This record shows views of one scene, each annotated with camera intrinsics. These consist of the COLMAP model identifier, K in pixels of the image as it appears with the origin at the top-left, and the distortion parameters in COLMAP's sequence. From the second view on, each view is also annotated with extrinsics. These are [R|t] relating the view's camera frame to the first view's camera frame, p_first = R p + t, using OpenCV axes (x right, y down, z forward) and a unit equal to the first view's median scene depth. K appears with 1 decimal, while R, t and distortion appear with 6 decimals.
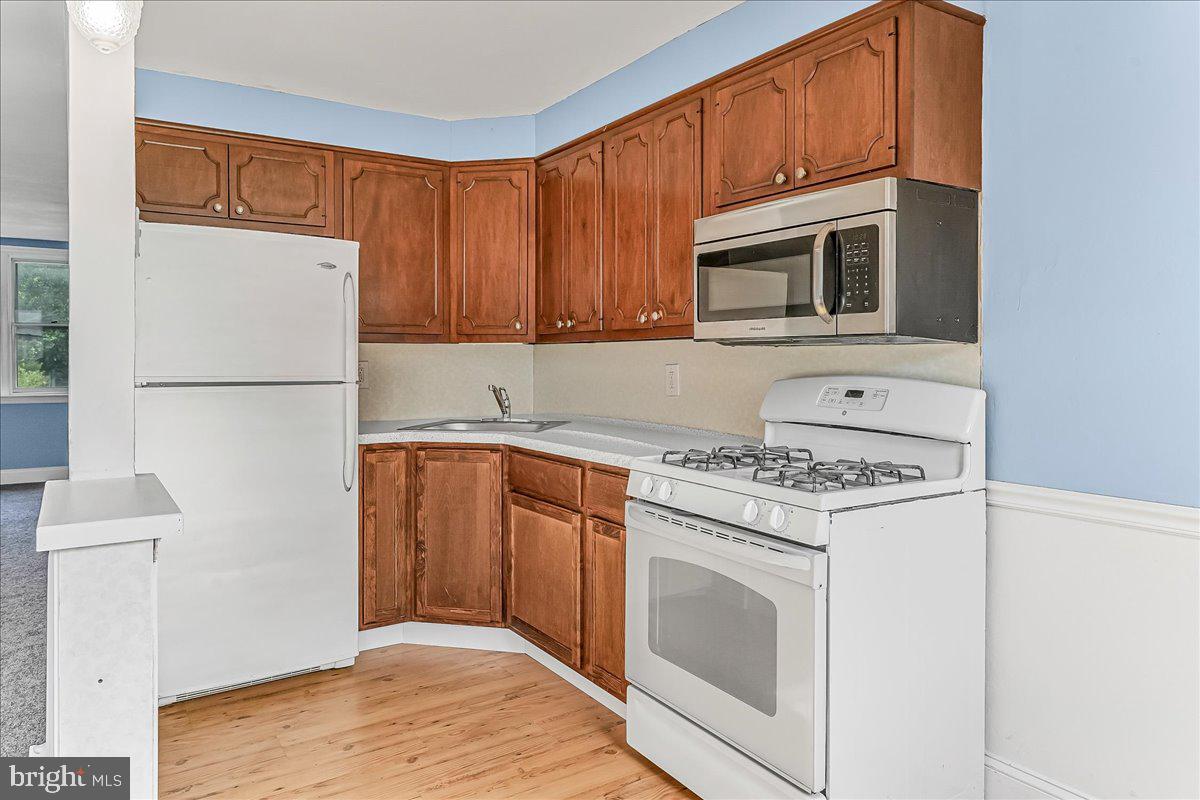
lens RADIAL K [[812.2, 0, 597.5], [0, 812.2, 357.4], [0, 0, 1]] dist [0.026166, -0.002340]
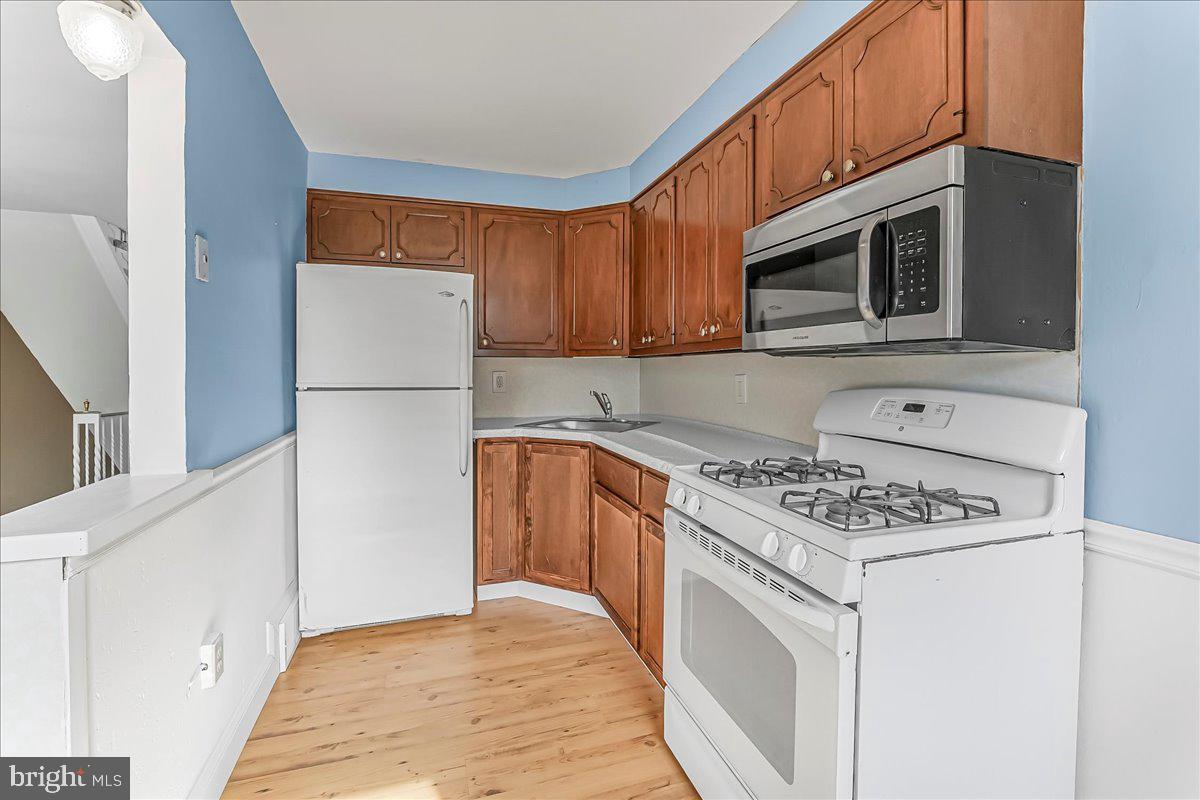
lens RADIAL K [[541.6, 0, 599.4], [0, 541.6, 378.6], [0, 0, 1]] dist [-0.010593, -0.000420]
pose [[0.966563, 0.005553, -0.256368, 0.115698], [-0.001164, 0.999850, 0.017269, 0.001646], [0.256425, -0.016393, 0.966425, 0.289908]]
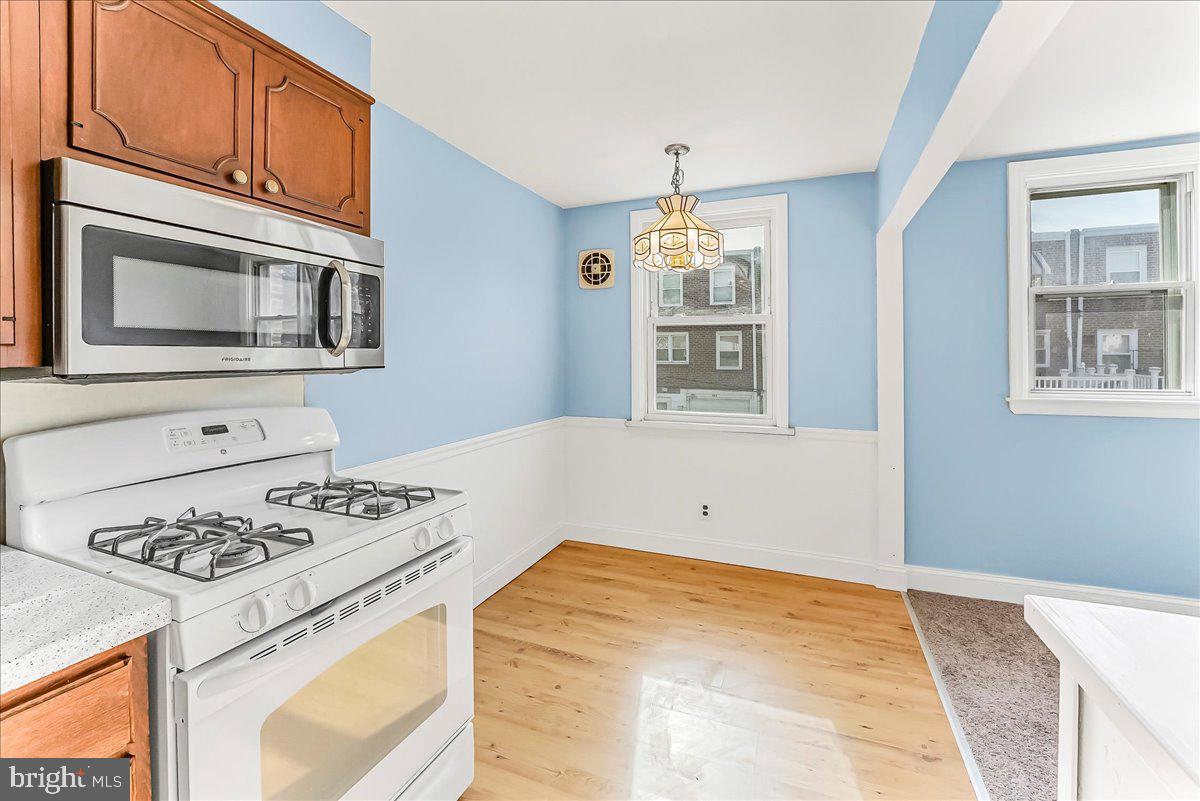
lens RADIAL K [[504.2, 0, 607.0], [0, 504.2, 361.9], [0, 0, 1]] dist [-0.004645, -0.000312]
pose [[-0.579464, -0.002138, 0.814995, -0.347816], [0.010573, 0.999893, 0.010140, -0.029262], [-0.814929, 0.014493, -0.579379, 0.863333]]
